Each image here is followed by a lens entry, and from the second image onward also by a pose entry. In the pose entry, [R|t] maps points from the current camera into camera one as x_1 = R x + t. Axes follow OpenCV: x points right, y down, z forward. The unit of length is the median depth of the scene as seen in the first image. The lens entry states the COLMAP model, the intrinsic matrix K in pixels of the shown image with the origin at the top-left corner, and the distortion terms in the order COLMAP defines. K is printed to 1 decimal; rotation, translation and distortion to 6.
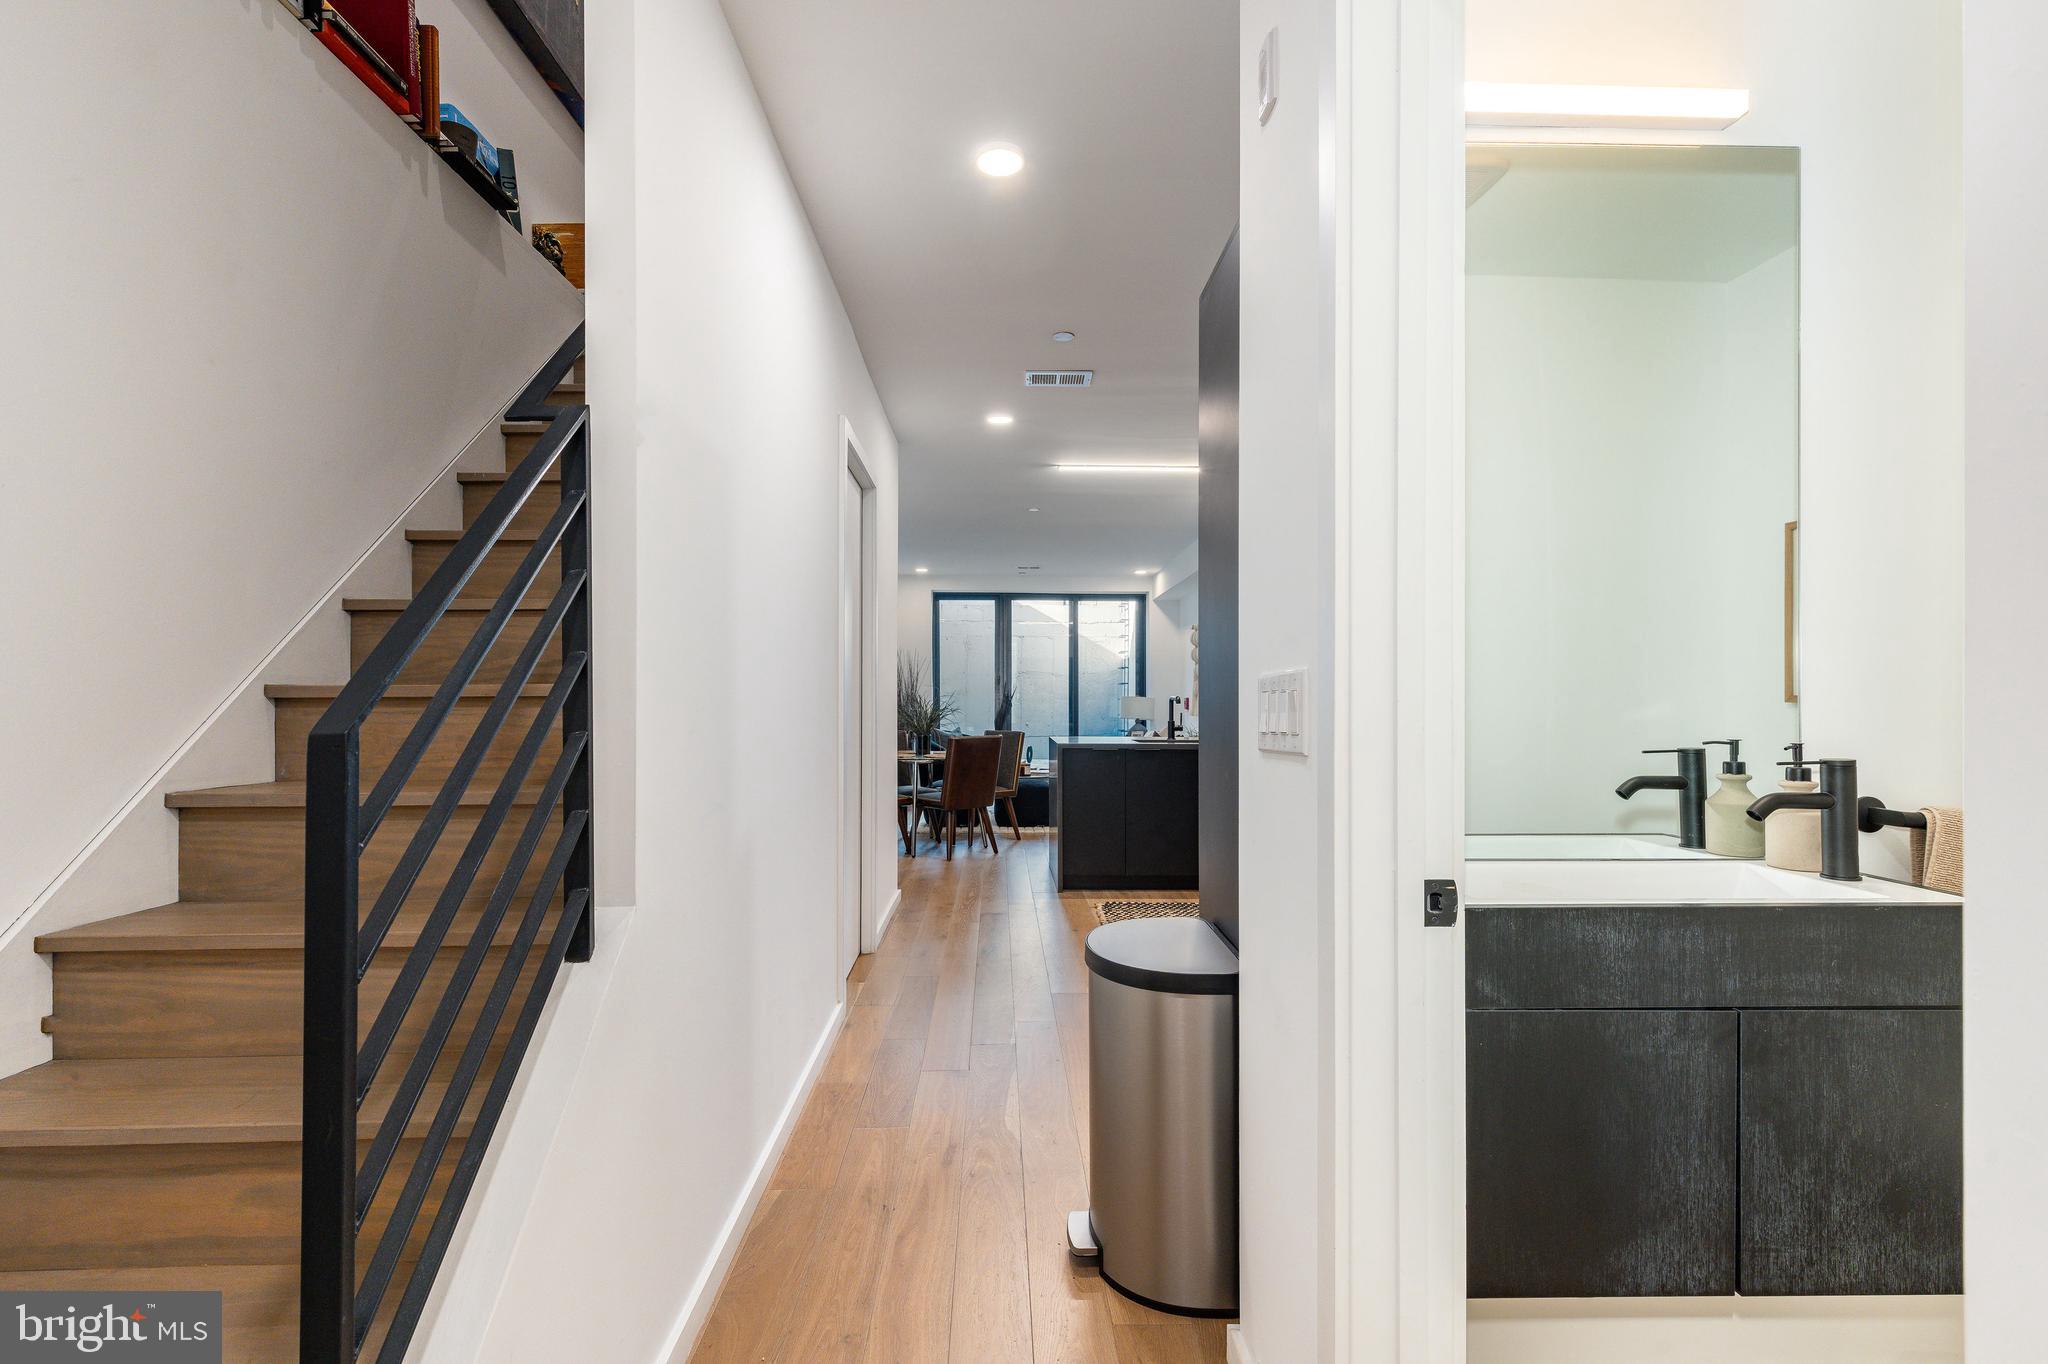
lens RADIAL K [[923.5, 0, 1074.0], [0, 923.5, 650.8], [0, 0, 1]] dist [0.003357, -0.000711]
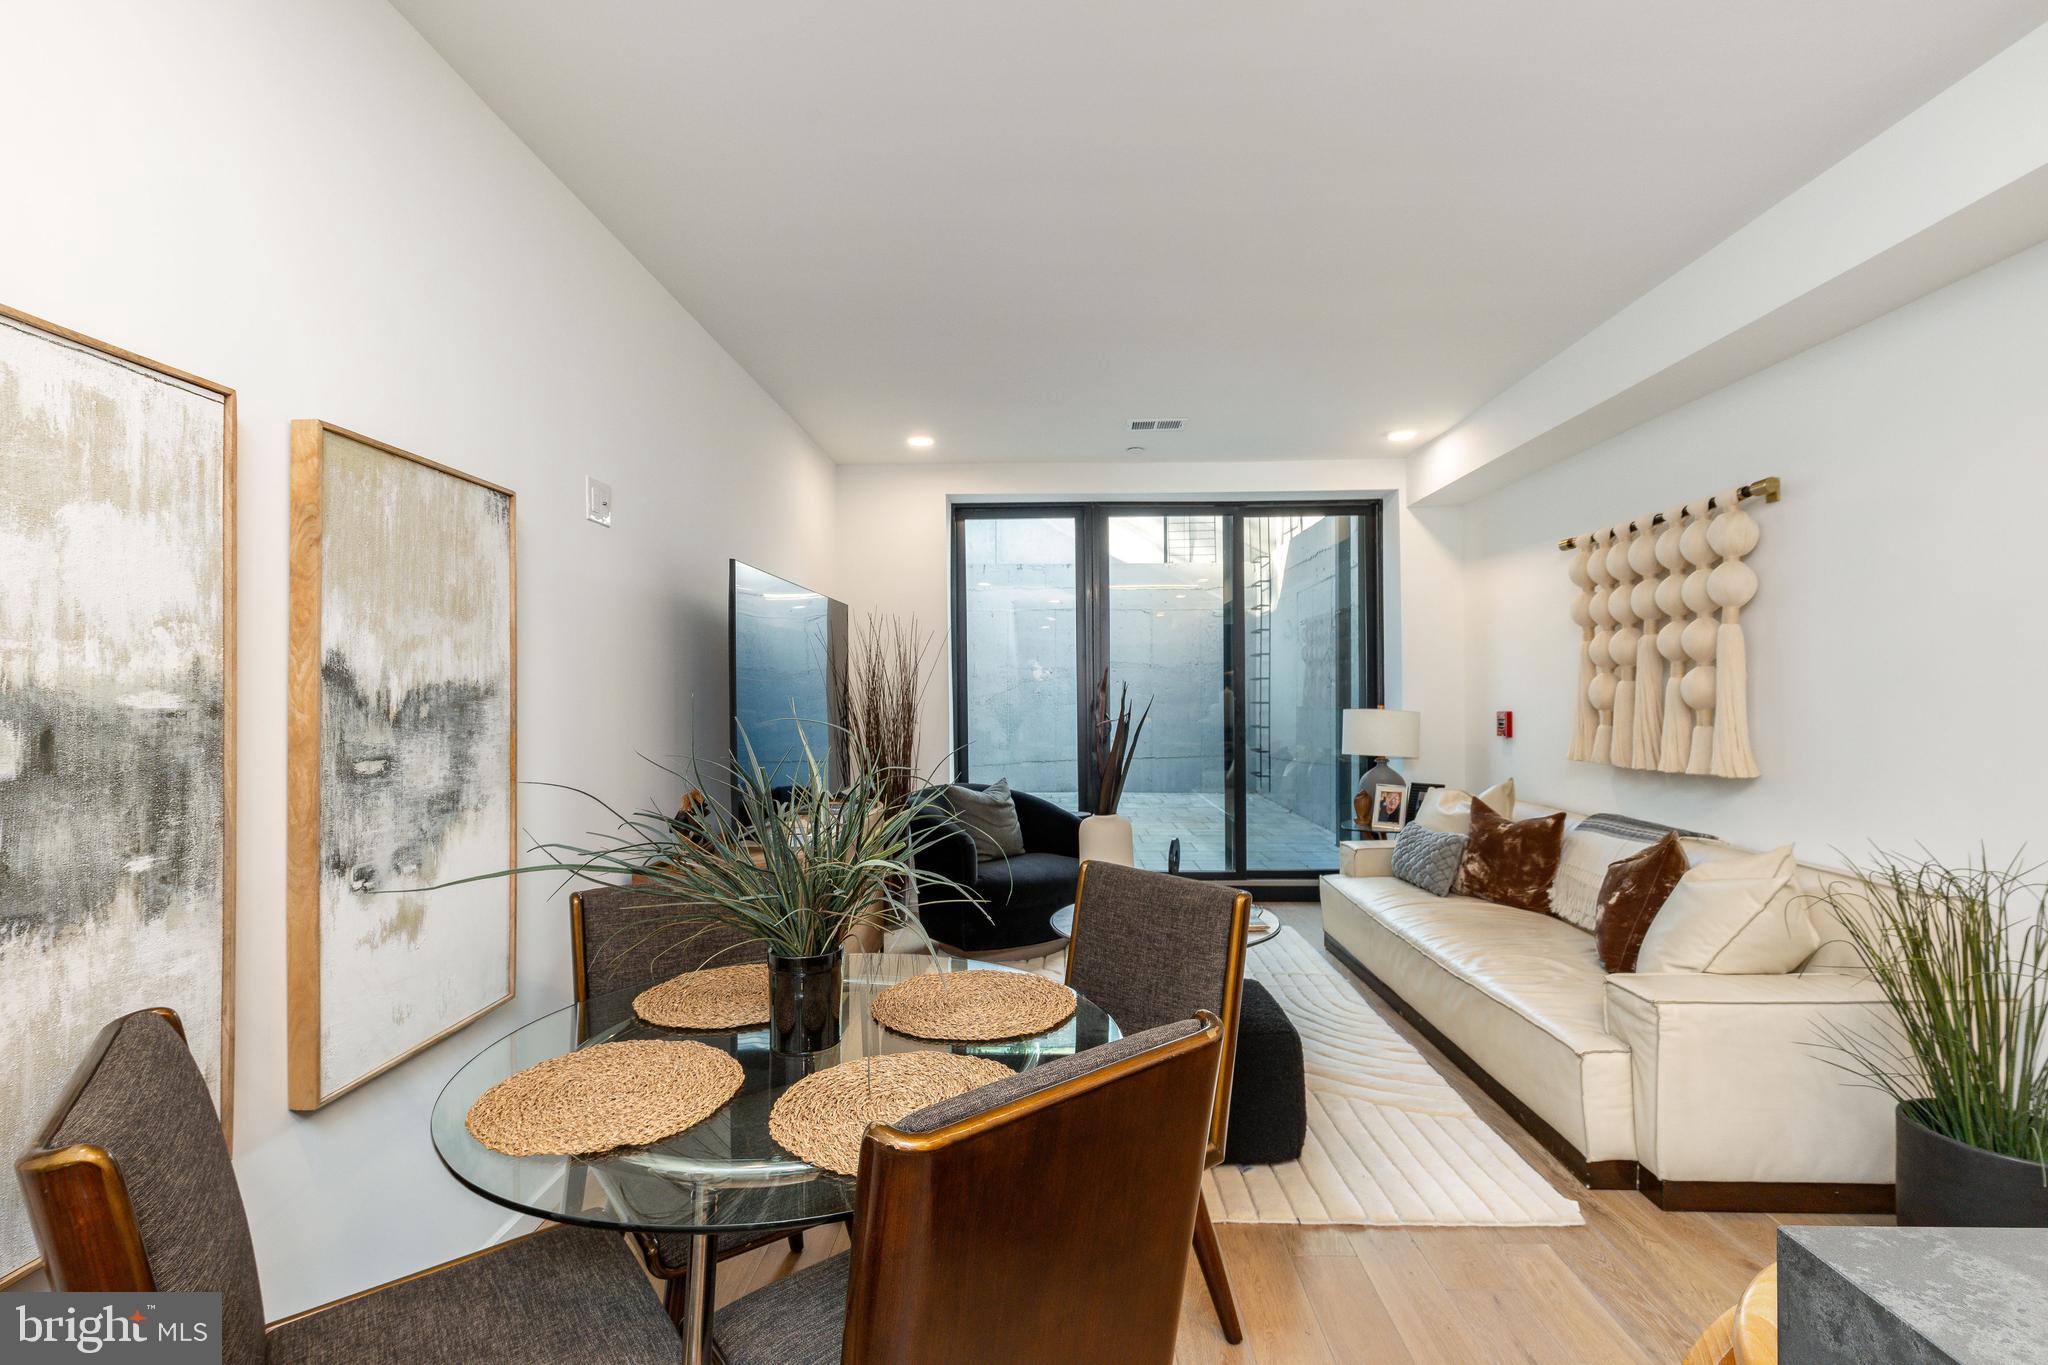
lens RADIAL K [[923.5, 0, 1033.2], [0, 923.5, 683.8], [0, 0, 1]] dist [0.003357, -0.000711]
pose [[0.994235, -0.005910, -0.107063, -0.064059], [0.010401, 0.999087, 0.041439, 0.017311], [0.106720, -0.042313, 0.993388, 0.576949]]
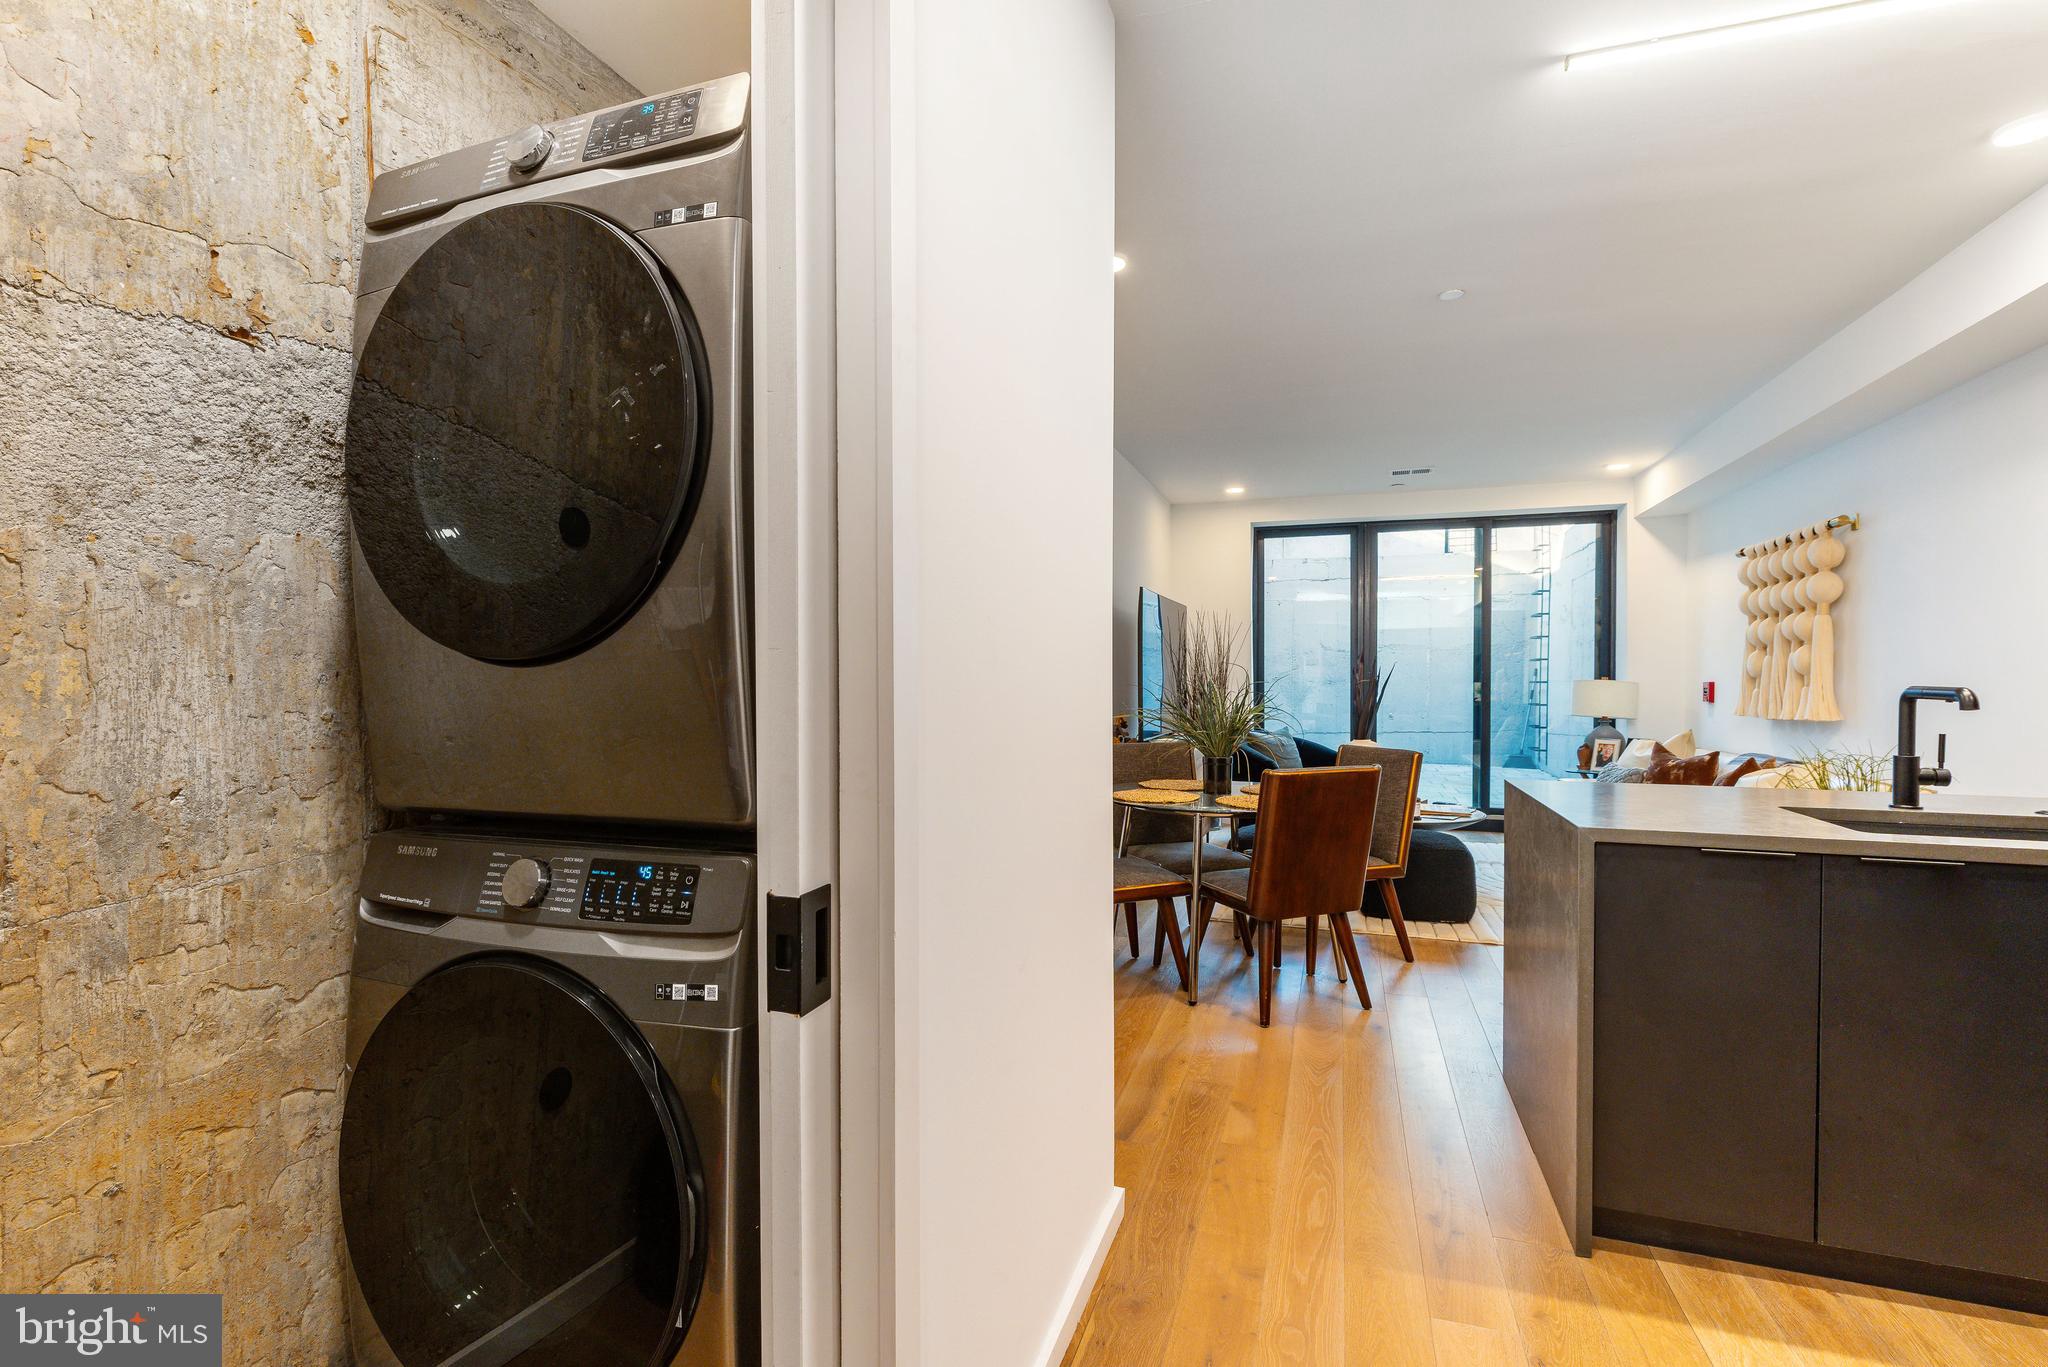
lens RADIAL K [[923.5, 0, 1016.5], [0, 923.5, 689.3], [0, 0, 1]] dist [0.003357, -0.000711]
pose [[0.913059, 0.008775, -0.407734, -0.037964], [0.017278, 0.998038, 0.060172, 0.014584], [0.407462, -0.061986, 0.911116, 0.336171]]
